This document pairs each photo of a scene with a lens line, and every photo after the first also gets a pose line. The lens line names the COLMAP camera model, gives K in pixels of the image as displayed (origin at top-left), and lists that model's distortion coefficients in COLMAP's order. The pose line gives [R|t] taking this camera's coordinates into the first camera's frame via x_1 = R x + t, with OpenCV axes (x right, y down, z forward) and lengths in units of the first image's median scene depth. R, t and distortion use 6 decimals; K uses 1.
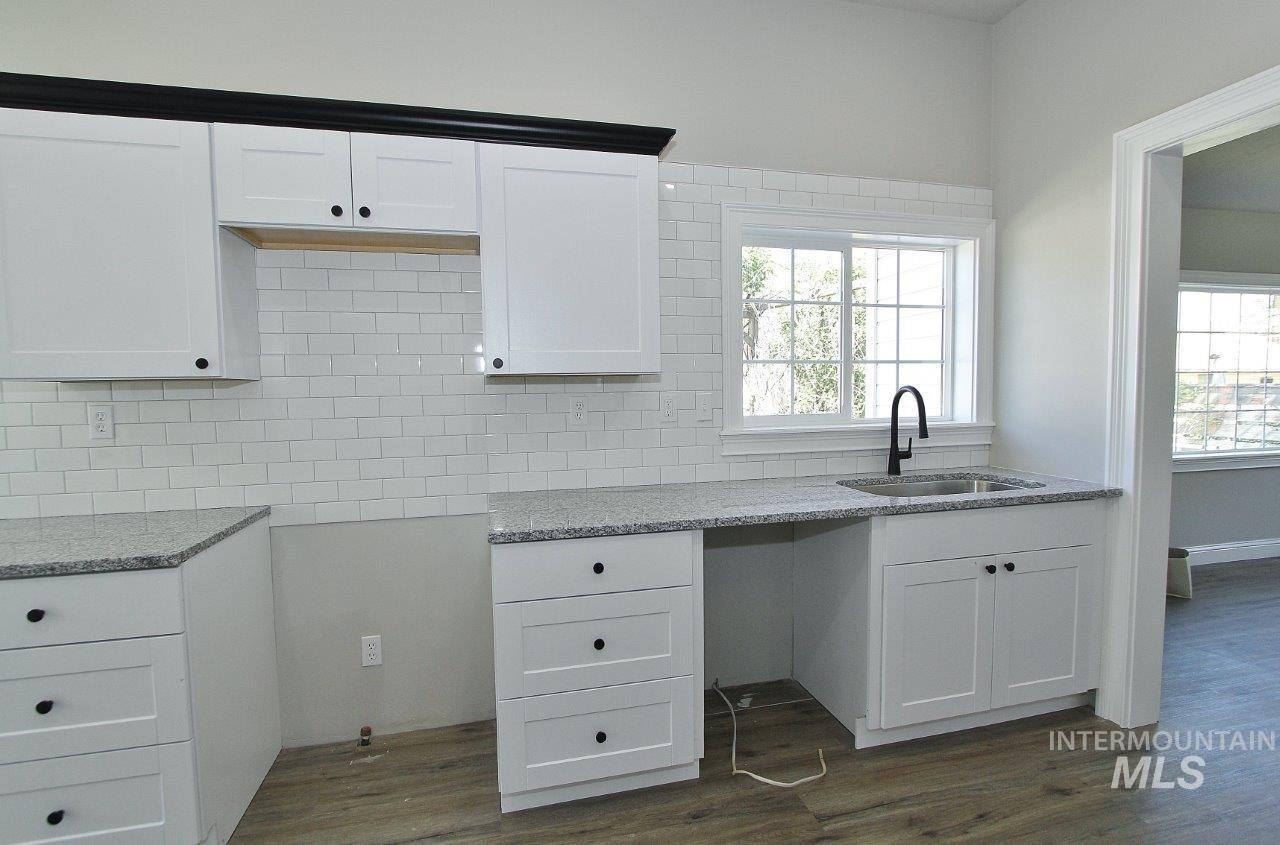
lens RADIAL K [[590.7, 0, 630.2], [0, 590.7, 425.6], [0, 0, 1]] dist [-0.014464, 0.001882]
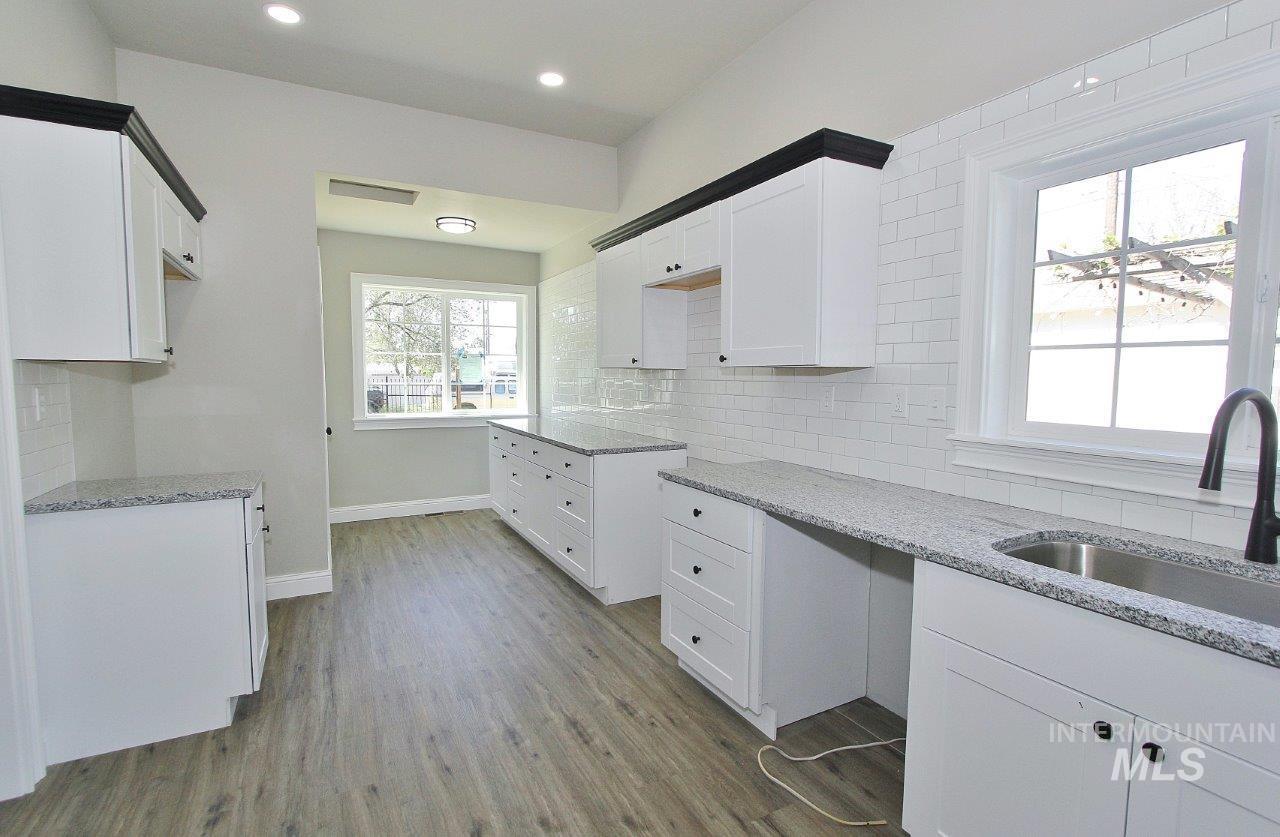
lens RADIAL K [[590.7, 0, 639.0], [0, 590.7, 420.3], [0, 0, 1]] dist [-0.014464, 0.001882]
pose [[0.258308, 0.091026, -0.961765, 1.042954], [-0.068177, 0.994786, 0.075841, -0.053218], [0.963654, 0.045980, 0.263168, 0.451005]]
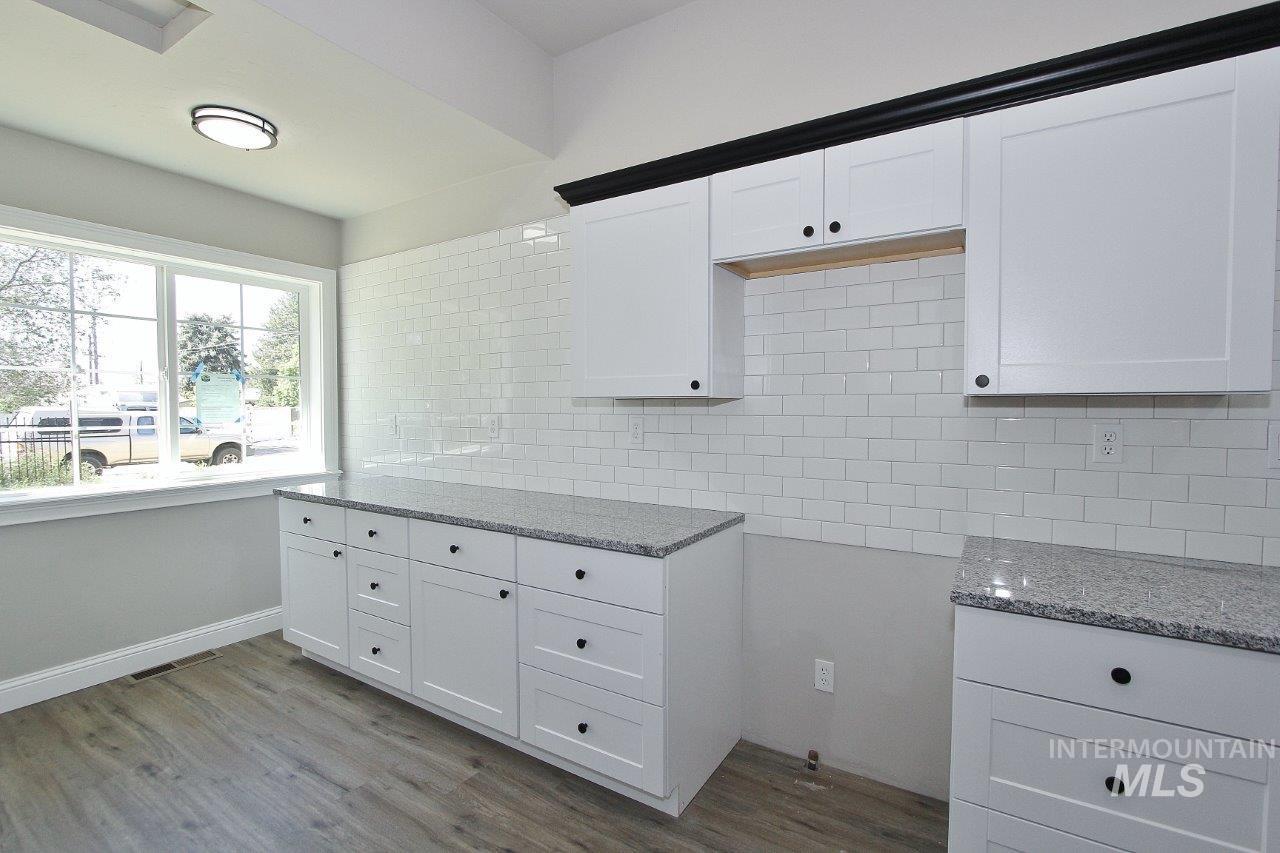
lens RADIAL K [[584.1, 0, 641.1], [0, 584.1, 428.4], [0, 0, 1]] dist [-0.016469, 0.002365]
pose [[0.701485, 0.042065, -0.711442, 0.018075], [-0.053038, 0.998570, 0.006746, -0.020107], [0.710708, 0.033001, 0.702713, 0.101602]]
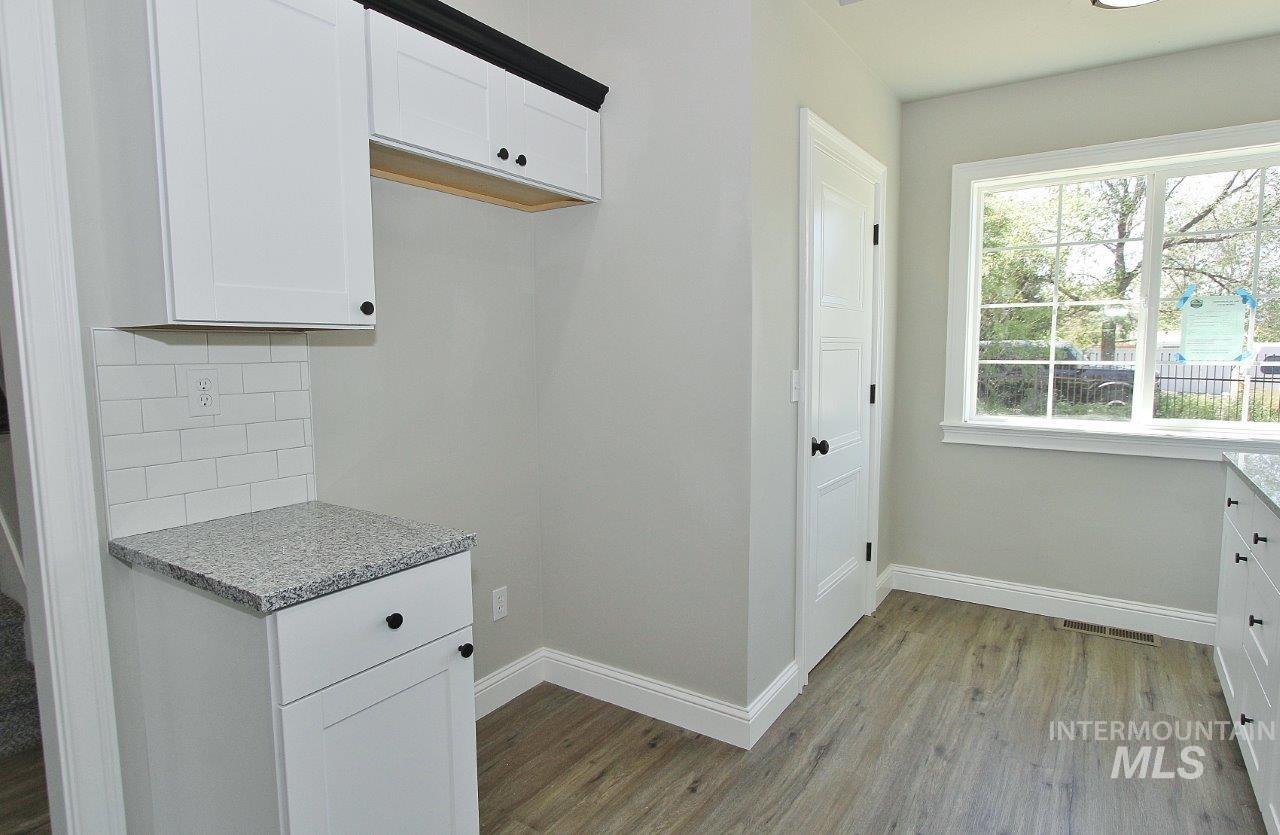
lens RADIAL K [[690.7, 0, 634.9], [0, 690.7, 418.1], [0, 0, 1]] dist [-0.004377, -0.000317]
pose [[-0.736540, 0.088936, -0.670521, -0.039472], [-0.019558, 0.988103, 0.152543, -0.041754], [0.676111, 0.125468, -0.726038, 0.673935]]
